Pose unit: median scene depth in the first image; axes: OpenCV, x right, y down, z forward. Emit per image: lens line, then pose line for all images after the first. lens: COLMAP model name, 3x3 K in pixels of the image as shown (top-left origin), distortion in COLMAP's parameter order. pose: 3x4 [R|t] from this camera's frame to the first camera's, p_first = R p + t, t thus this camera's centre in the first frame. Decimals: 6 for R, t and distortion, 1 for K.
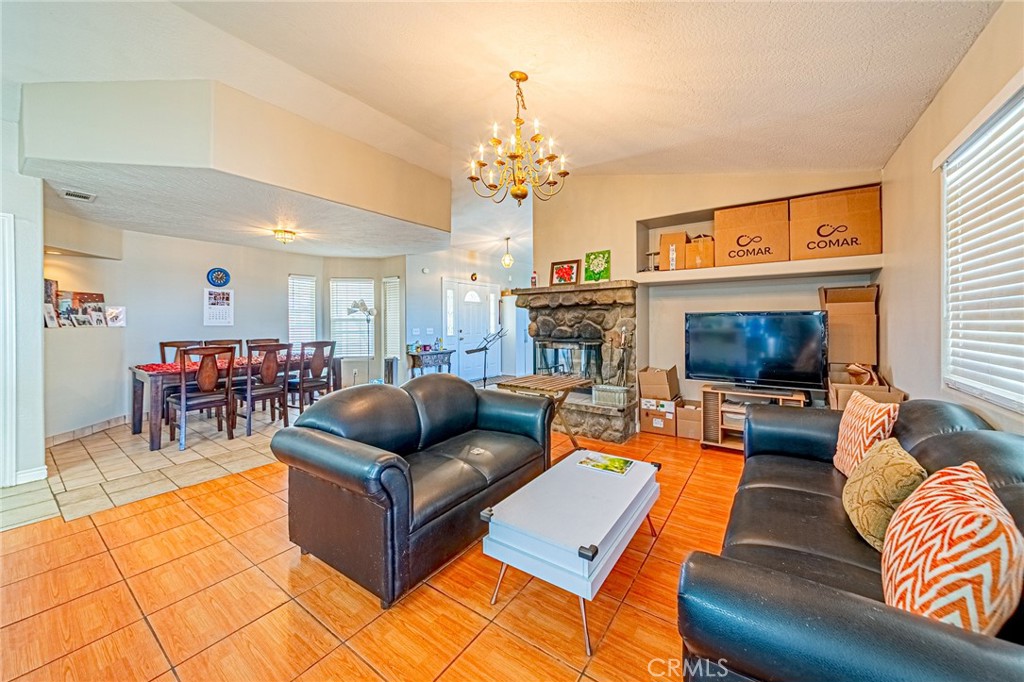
lens RADIAL K [[363.6, 0, 520.6], [0, 363.6, 323.8], [0, 0, 1]] dist [0.001366, 0.000219]
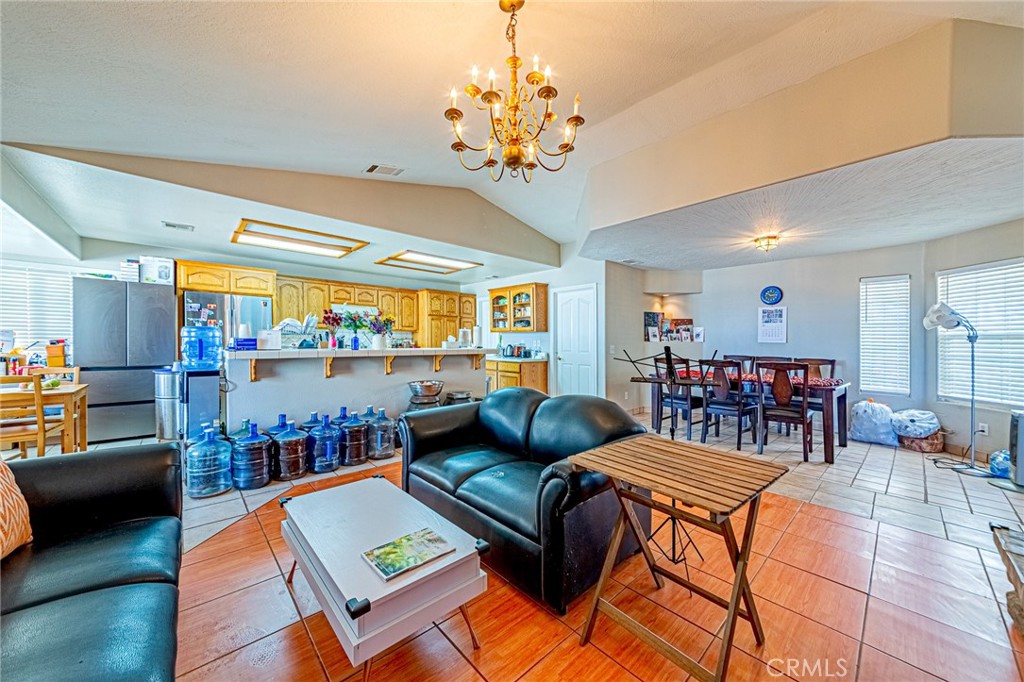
lens RADIAL K [[363.6, 0, 514.7], [0, 363.6, 337.9], [0, 0, 1]] dist [0.001366, 0.000219]
pose [[-0.192013, -0.005367, -0.981378, 0.358641], [-0.013079, 0.999910, -0.002910, 0.005228], [0.981305, 0.012277, -0.192066, 0.563491]]
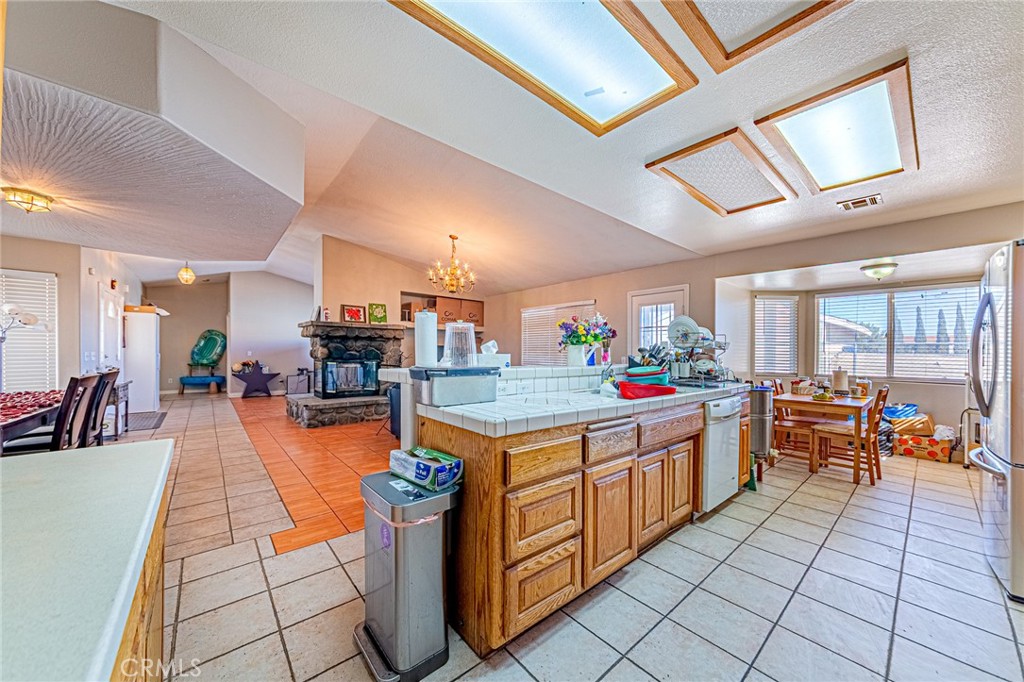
lens RADIAL K [[363.6, 0, 514.8], [0, 363.6, 355.5], [0, 0, 1]] dist [0.001366, 0.000219]
pose [[0.246826, 0.003587, 0.969053, -1.062451], [-0.010868, 0.999941, -0.000934, 0.016498], [-0.968999, -0.010301, 0.246850, 0.046239]]
